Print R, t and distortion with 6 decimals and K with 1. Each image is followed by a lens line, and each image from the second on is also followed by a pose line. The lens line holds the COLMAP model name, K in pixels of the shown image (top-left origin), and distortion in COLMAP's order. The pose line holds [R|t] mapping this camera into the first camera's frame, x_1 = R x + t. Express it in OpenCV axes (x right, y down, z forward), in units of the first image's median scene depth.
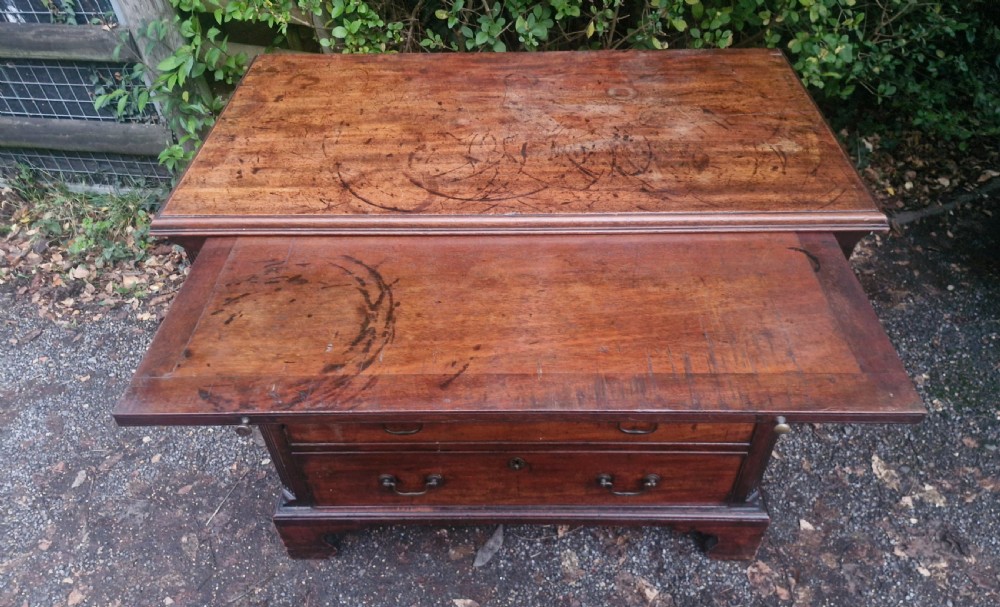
lens RADIAL K [[699.8, 0, 510.1], [0, 699.8, 308.4], [0, 0, 1]] dist [0.029362, -0.031776]
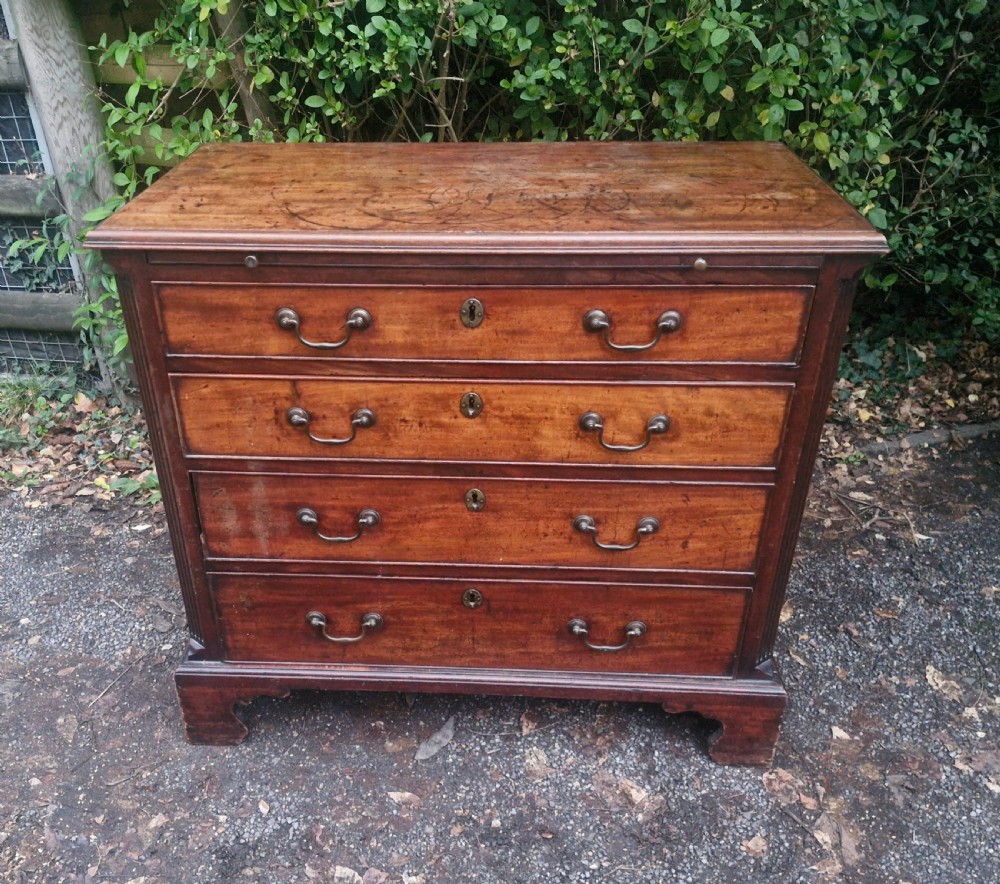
lens RADIAL K [[922.8, 0, 447.2], [0, 922.8, 511.6], [0, 0, 1]] dist [0.024325, 0.000000]
pose [[0.998636, 0.031139, -0.041911, 0.019903], [-0.038090, 0.983492, -0.176899, 0.277394], [0.035711, 0.178254, 0.983336, -0.081801]]
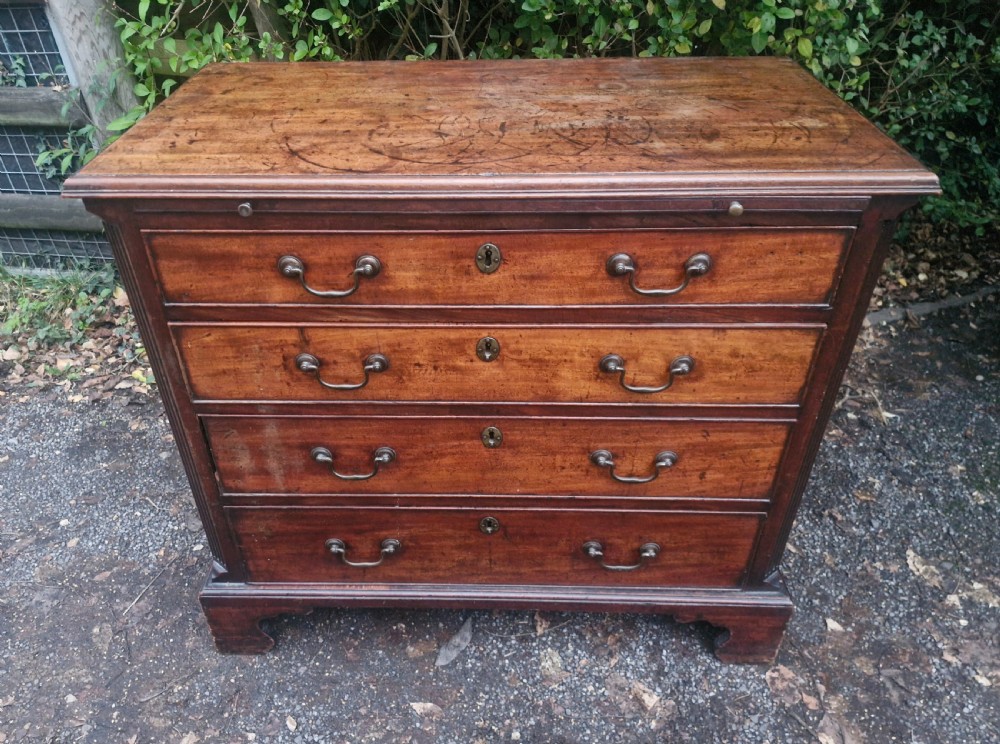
lens RADIAL K [[740.5, 0, 468.2], [0, 740.5, 390.9], [0, 0, 1]] dist [0.012626, -0.007500]
pose [[0.999775, 0.011866, -0.017587, -0.001854], [-0.013690, 0.994115, -0.107459, 0.138094], [0.016209, 0.107676, 0.994054, 0.089154]]
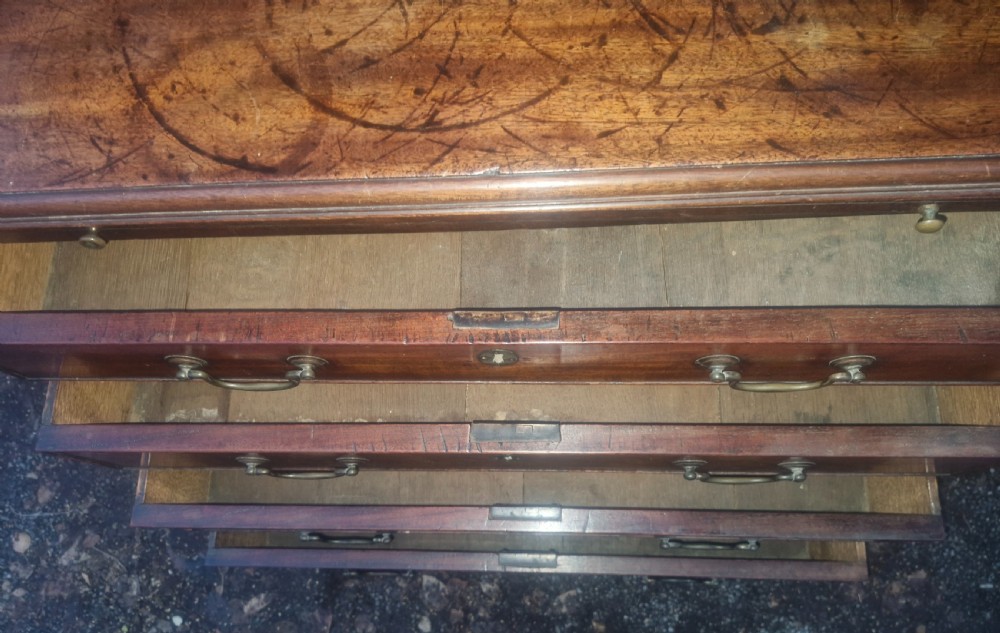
lens RADIAL K [[701.4, 0, 495.8], [0, 701.4, 377.0], [0, 0, 1]] dist [0.008051, -0.022514]
pose [[0.998046, -0.023397, -0.057945, 0.018773], [0.050759, 0.844375, 0.533343, -0.167760], [0.036449, -0.535241, 0.843912, 0.335613]]
